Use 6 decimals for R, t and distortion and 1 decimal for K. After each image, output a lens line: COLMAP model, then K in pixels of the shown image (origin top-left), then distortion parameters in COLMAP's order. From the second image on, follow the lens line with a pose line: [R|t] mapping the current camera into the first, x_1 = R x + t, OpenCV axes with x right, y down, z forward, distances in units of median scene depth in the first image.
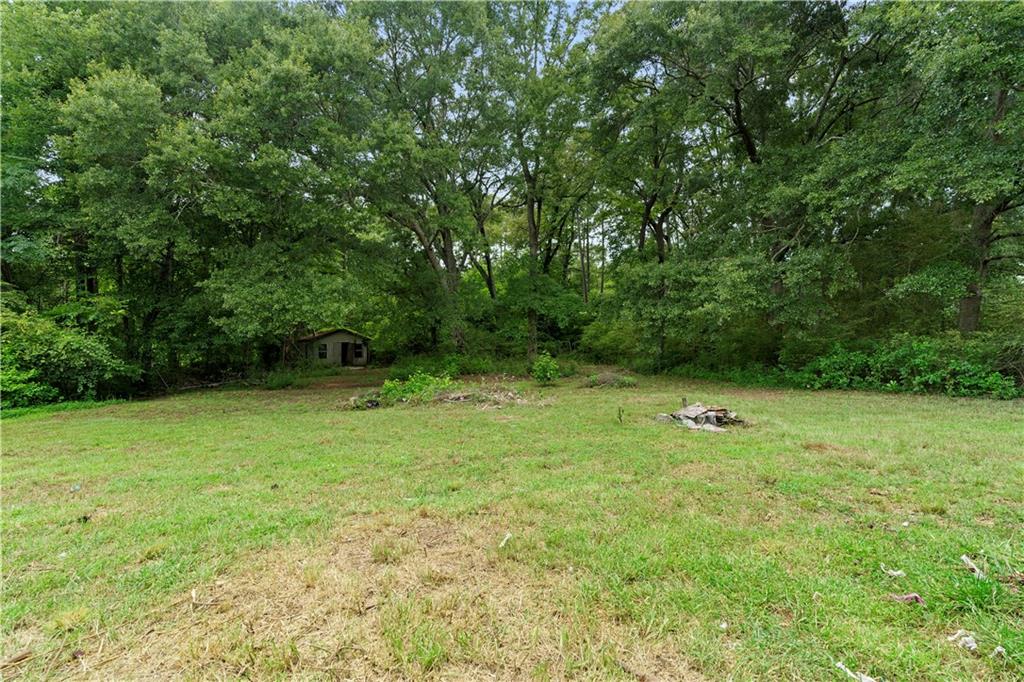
lens RADIAL K [[466.5, 0, 510.1], [0, 466.5, 339.1], [0, 0, 1]] dist [-0.004354, 0.000766]
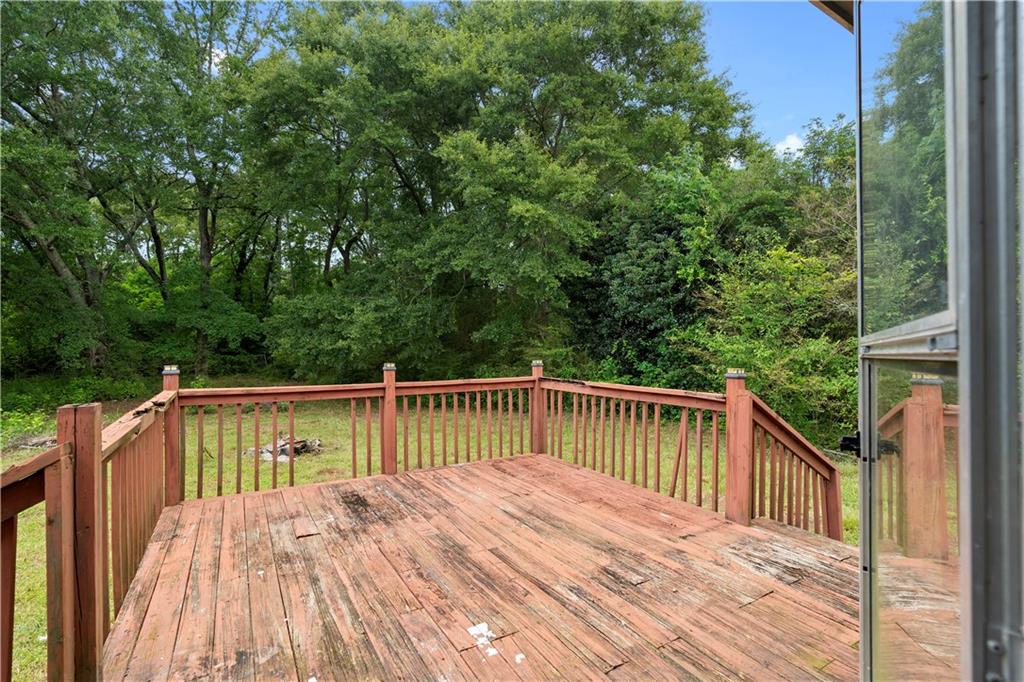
lens RADIAL K [[466.5, 0, 510.1], [0, 466.5, 339.1], [0, 0, 1]] dist [-0.004354, 0.000766]
pose [[0.850573, 0.020098, 0.525474, 0.089803], [-0.014677, 0.999787, -0.014482, -0.036679], [-0.525653, 0.004605, 0.850687, -0.114747]]
